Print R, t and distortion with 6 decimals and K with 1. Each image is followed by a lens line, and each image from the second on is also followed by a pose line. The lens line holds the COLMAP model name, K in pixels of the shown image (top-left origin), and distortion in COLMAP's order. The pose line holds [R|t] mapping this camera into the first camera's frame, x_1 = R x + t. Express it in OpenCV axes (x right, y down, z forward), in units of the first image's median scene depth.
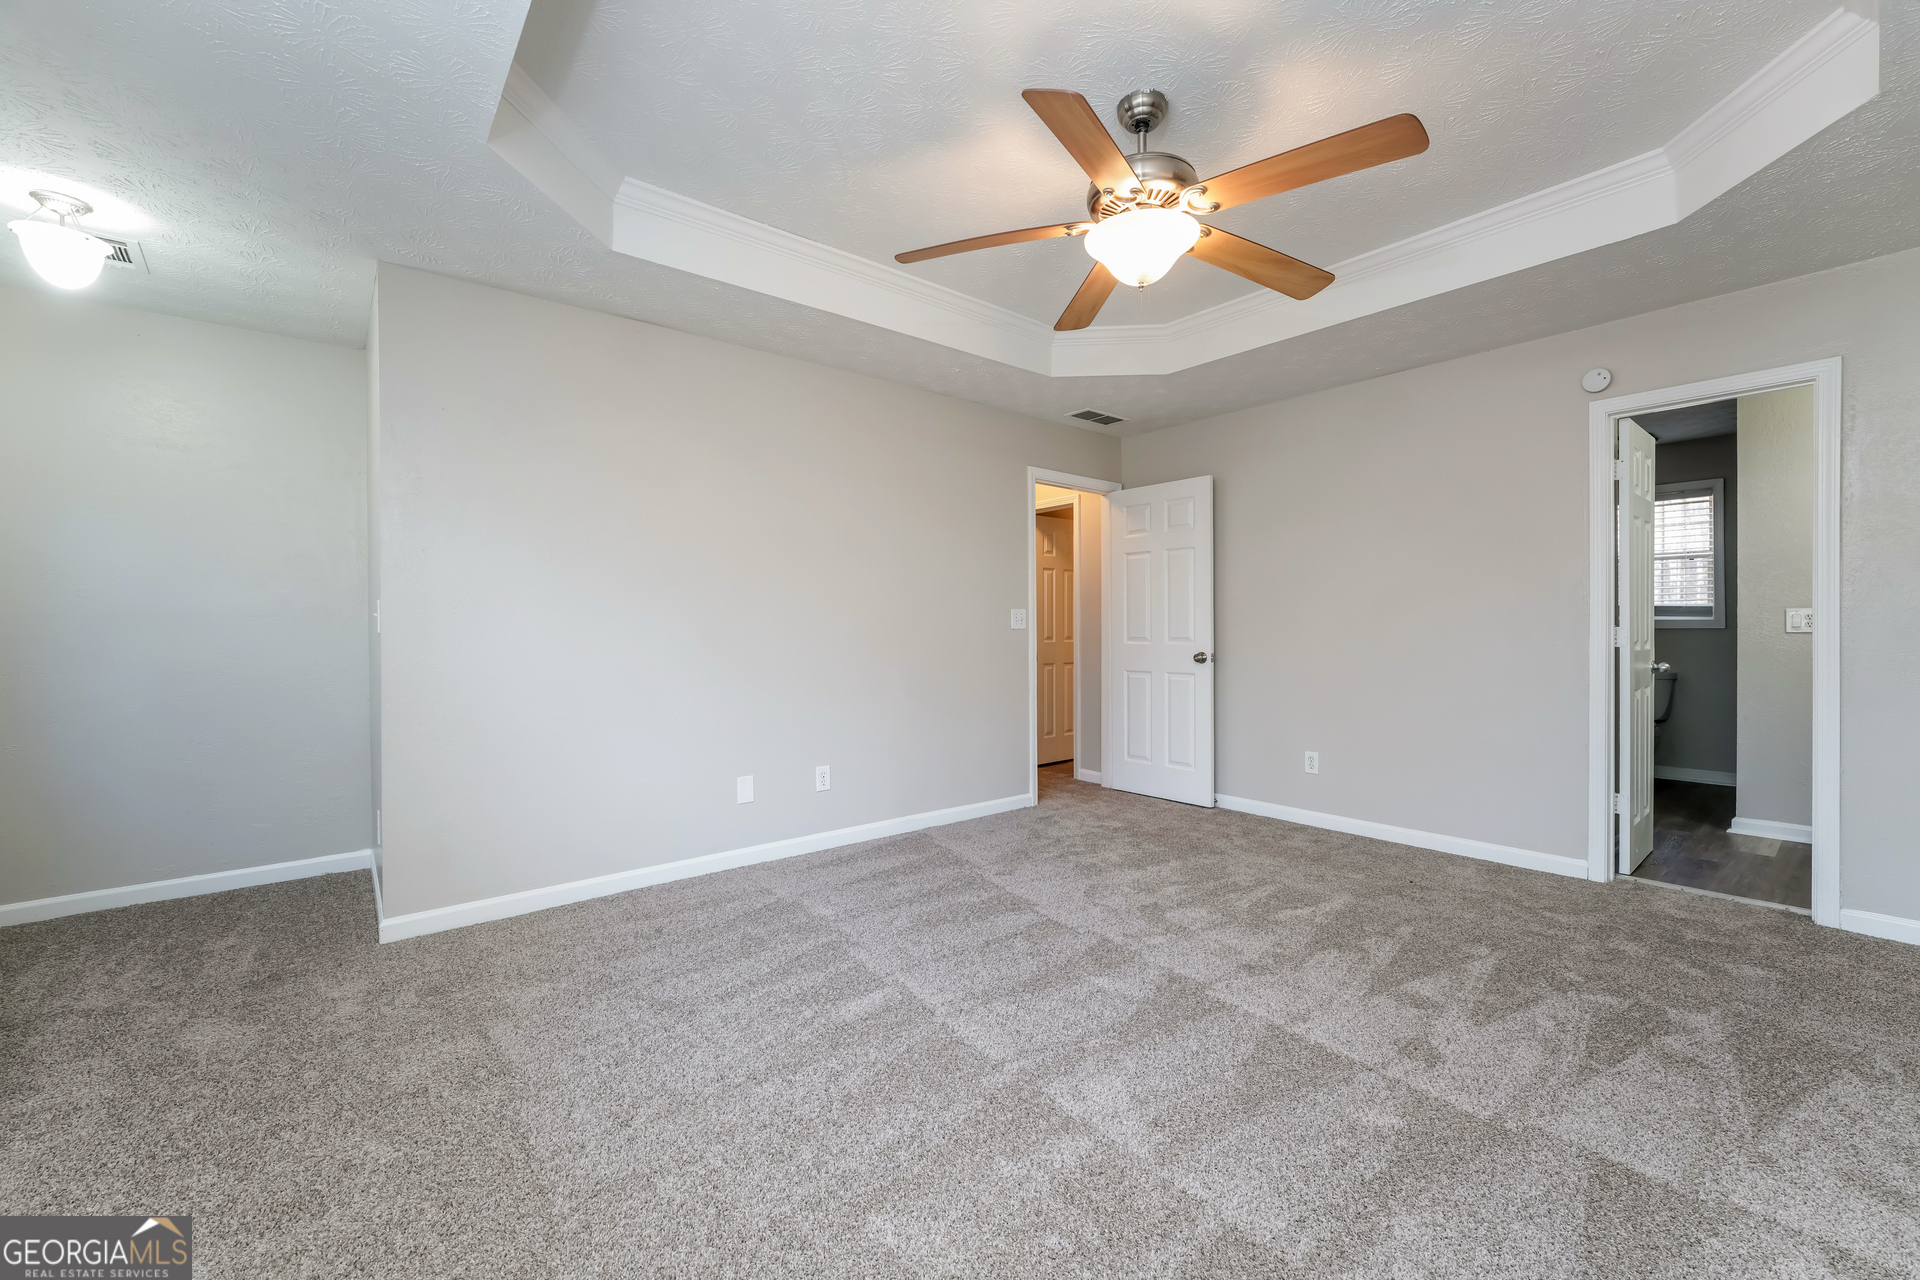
lens RADIAL K [[779.8, 0, 965.5], [0, 779.8, 643.9], [0, 0, 1]] dist [-0.024757, 0.000133]
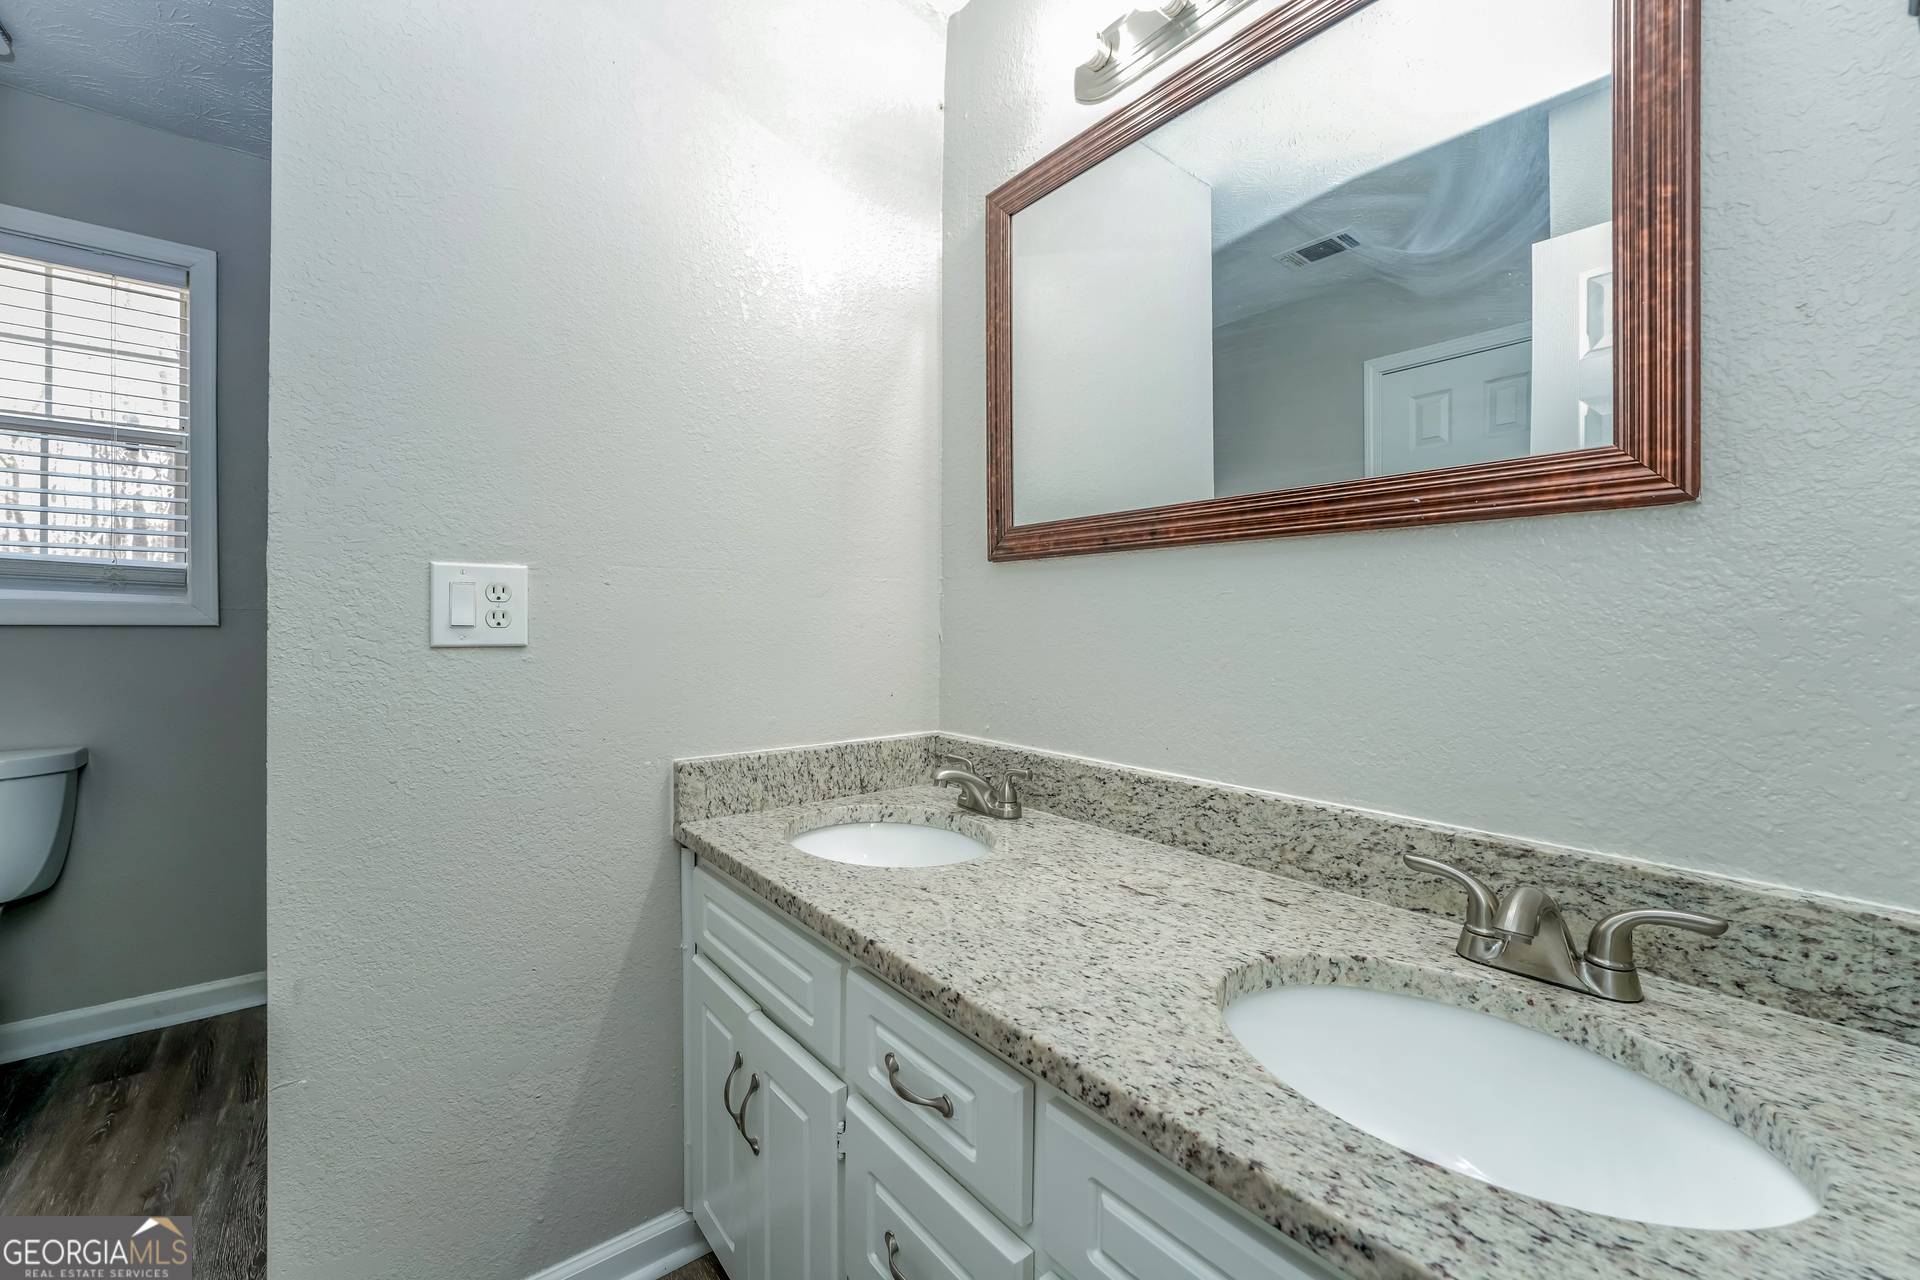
lens RADIAL K [[779.8, 0, 965.5], [0, 779.8, 643.9], [0, 0, 1]] dist [-0.024757, 0.000133]
pose [[0.018089, -0.016296, 0.999704, 0.613131], [0.012831, 0.999789, 0.016066, -0.013567], [-0.999754, 0.012537, 0.018294, 0.609395]]
